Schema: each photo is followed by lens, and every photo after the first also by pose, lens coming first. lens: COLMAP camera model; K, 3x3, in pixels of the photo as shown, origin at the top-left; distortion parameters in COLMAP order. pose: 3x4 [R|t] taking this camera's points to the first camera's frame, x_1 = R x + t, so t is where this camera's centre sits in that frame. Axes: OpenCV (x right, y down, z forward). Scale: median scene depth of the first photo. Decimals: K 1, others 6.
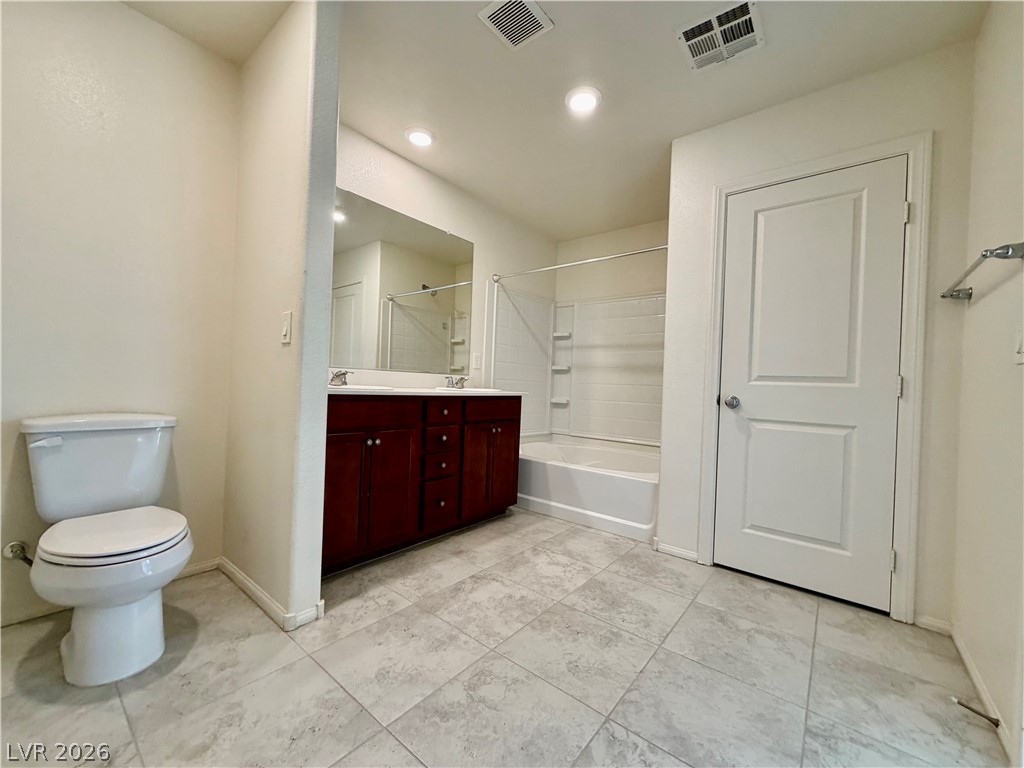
lens RADIAL K [[409.4, 0, 513.7], [0, 409.4, 386.1], [0, 0, 1]] dist [0.000257, 0.000774]
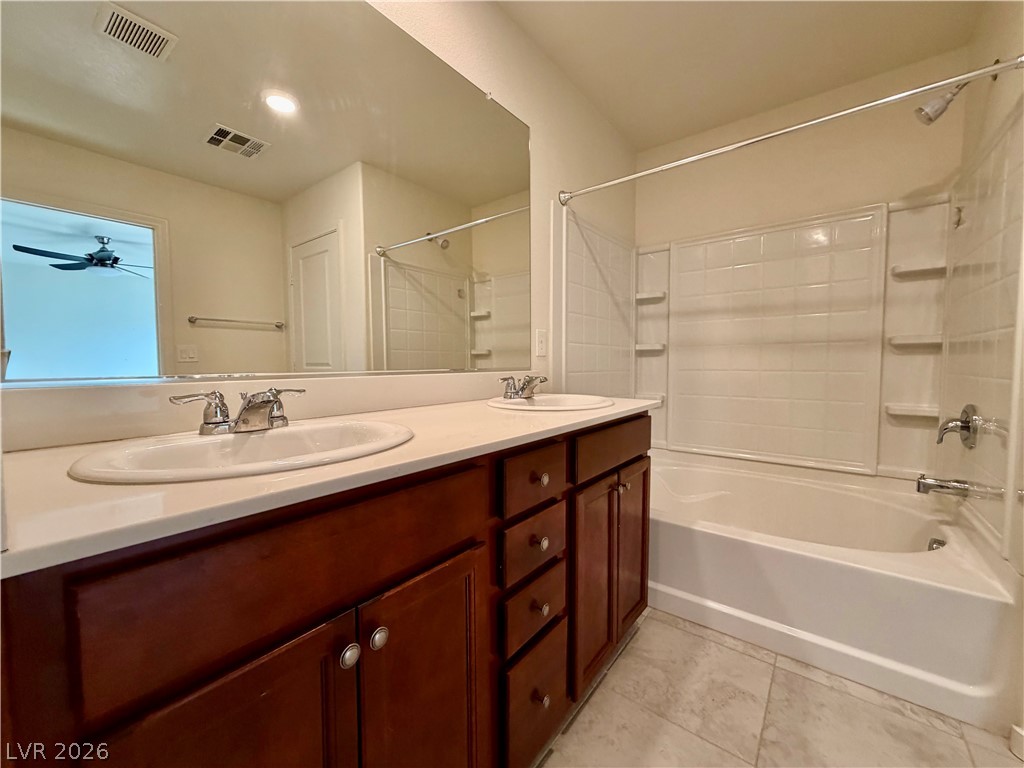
lens RADIAL K [[409.4, 0, 513.8], [0, 409.4, 383.9], [0, 0, 1]] dist [0.000257, 0.000774]
pose [[0.998953, -0.044220, 0.011733, -0.112743], [0.043571, 0.997761, 0.050746, -0.028810], [-0.013951, -0.050181, 0.998643, 0.349344]]
